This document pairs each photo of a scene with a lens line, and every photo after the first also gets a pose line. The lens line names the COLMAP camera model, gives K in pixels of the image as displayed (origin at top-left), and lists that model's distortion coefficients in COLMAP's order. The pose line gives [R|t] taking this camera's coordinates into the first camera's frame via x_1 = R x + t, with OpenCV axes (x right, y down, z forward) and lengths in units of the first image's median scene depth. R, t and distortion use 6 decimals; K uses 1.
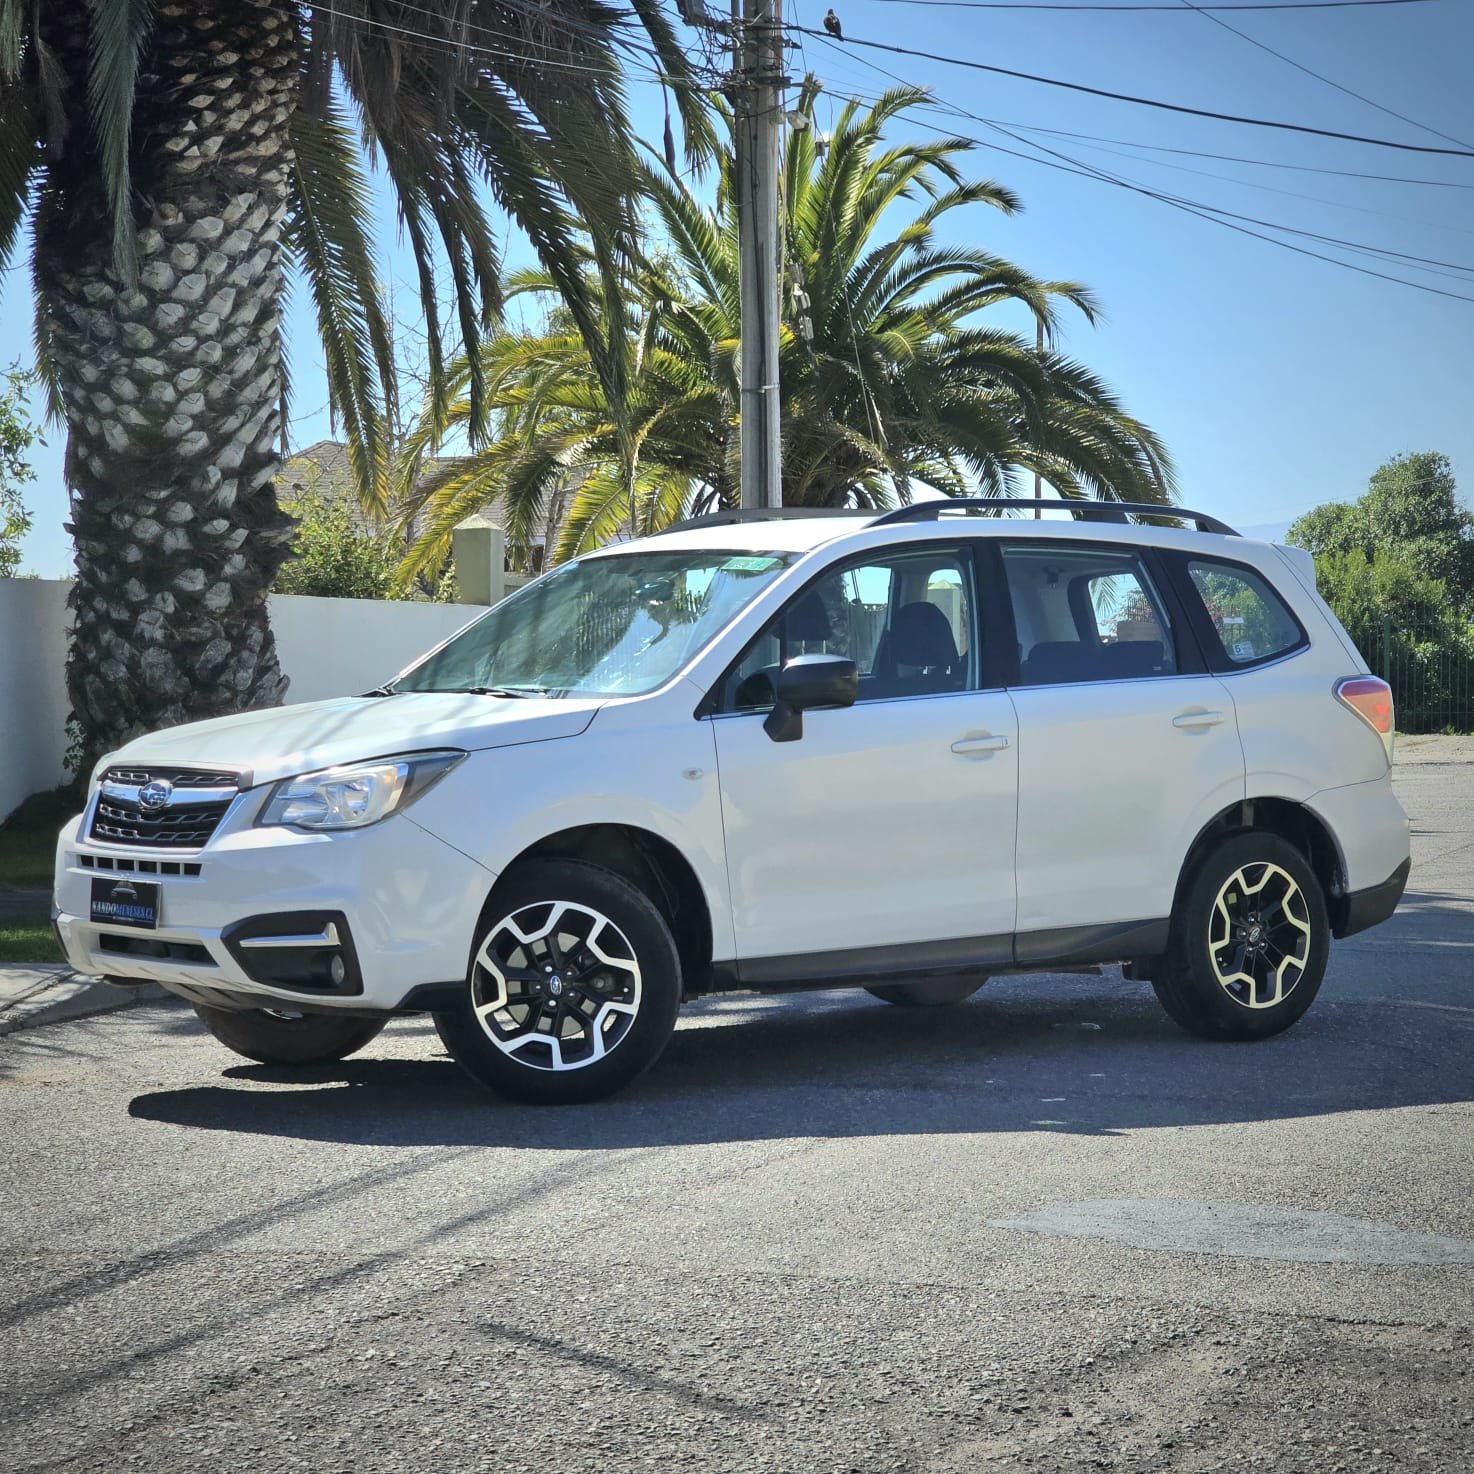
lens RADIAL K [[4031.7, 0, 738.7], [0, 4031.7, 737.7], [0, 0, 1]] dist [0.229655, -2.432536]
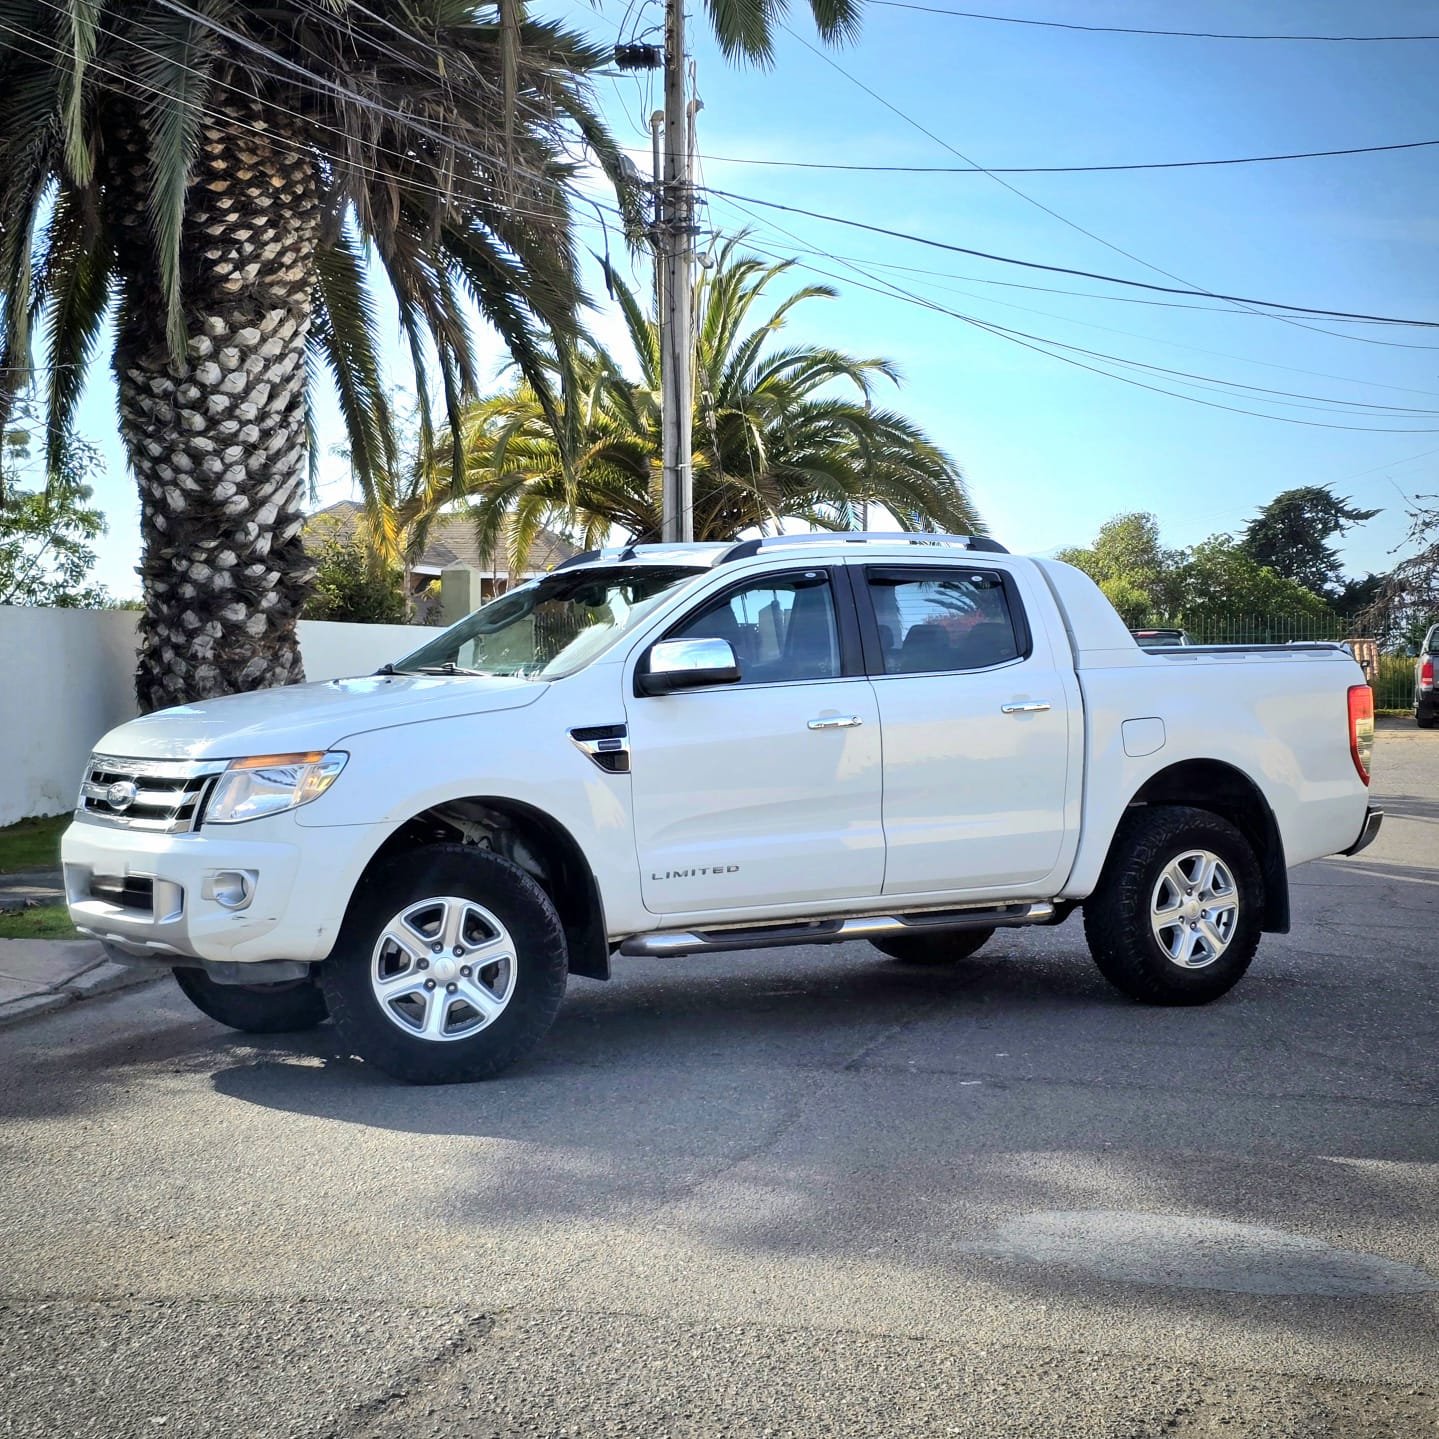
lens RADIAL K [[2763.6, 0, 750.8], [0, 2763.6, 714.8], [0, 0, 1]] dist [0.170199, -0.496387]
pose [[0.999069, 0.001645, 0.043107, -0.010283], [-0.001836, 0.999989, 0.004397, -0.010567], [-0.043099, -0.004472, 0.999061, 0.115640]]
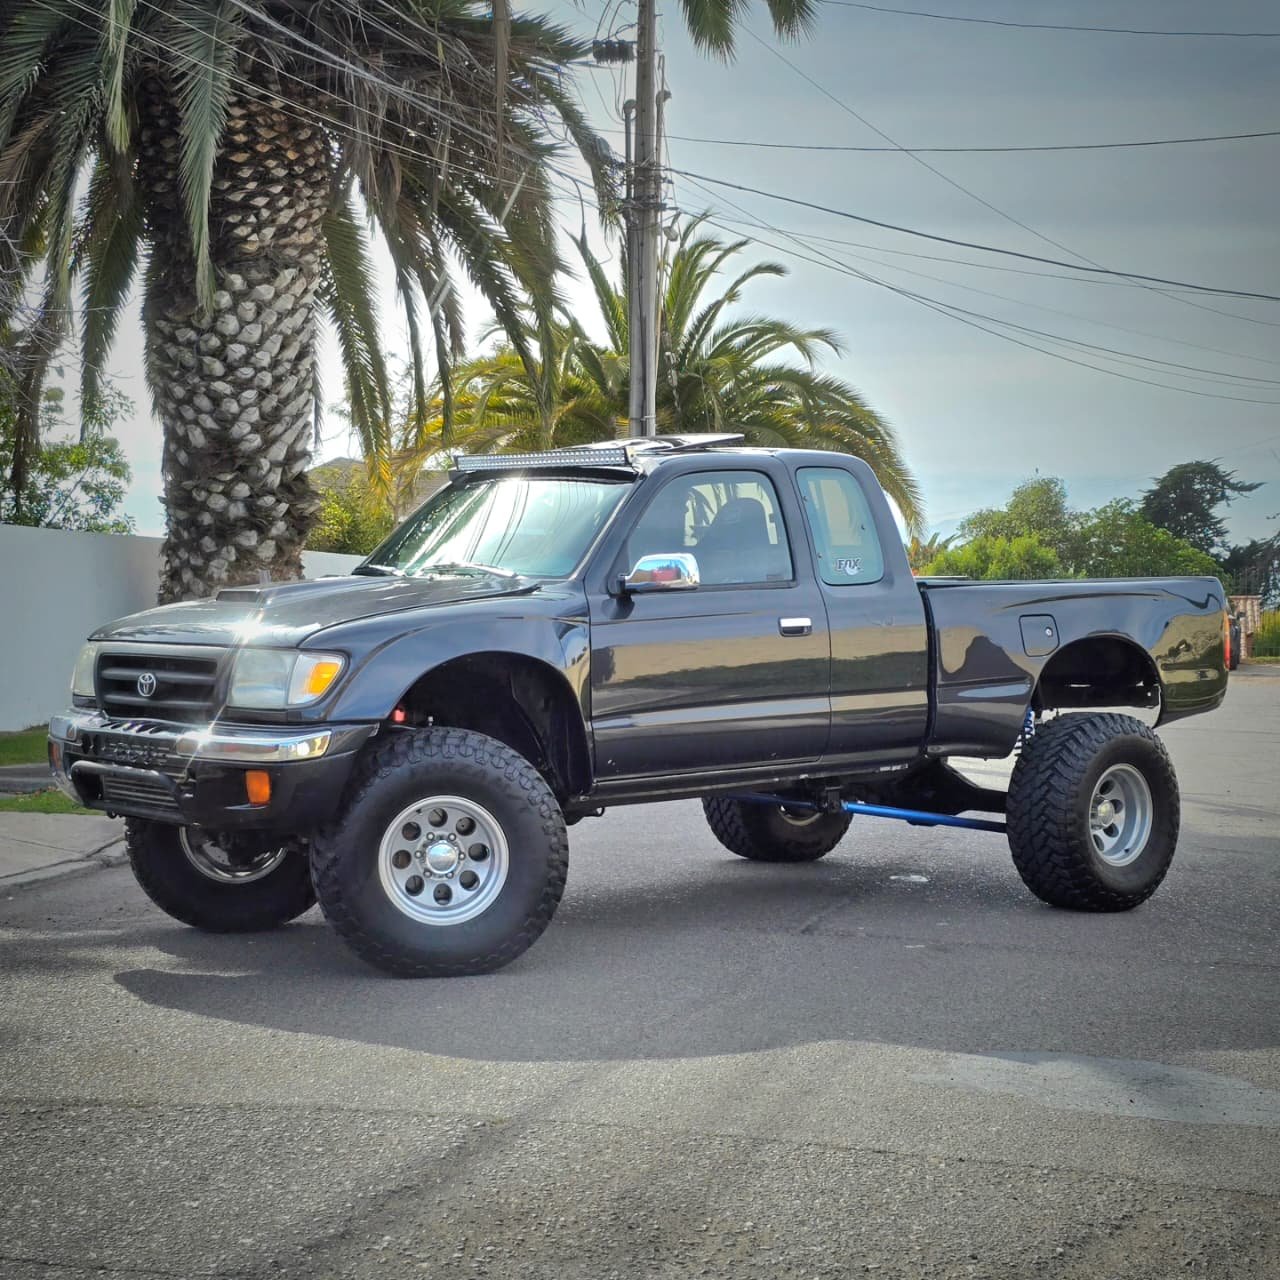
lens RADIAL K [[2458.3, 0, 667.9], [0, 2458.3, 635.8], [0, 0, 1]] dist [0.170199, -0.496387]
pose [[0.999331, 0.016893, 0.032426, -0.014623], [-0.016680, 0.999838, -0.006833, -0.000949], [-0.032537, 0.006288, 0.999451, 0.122876]]
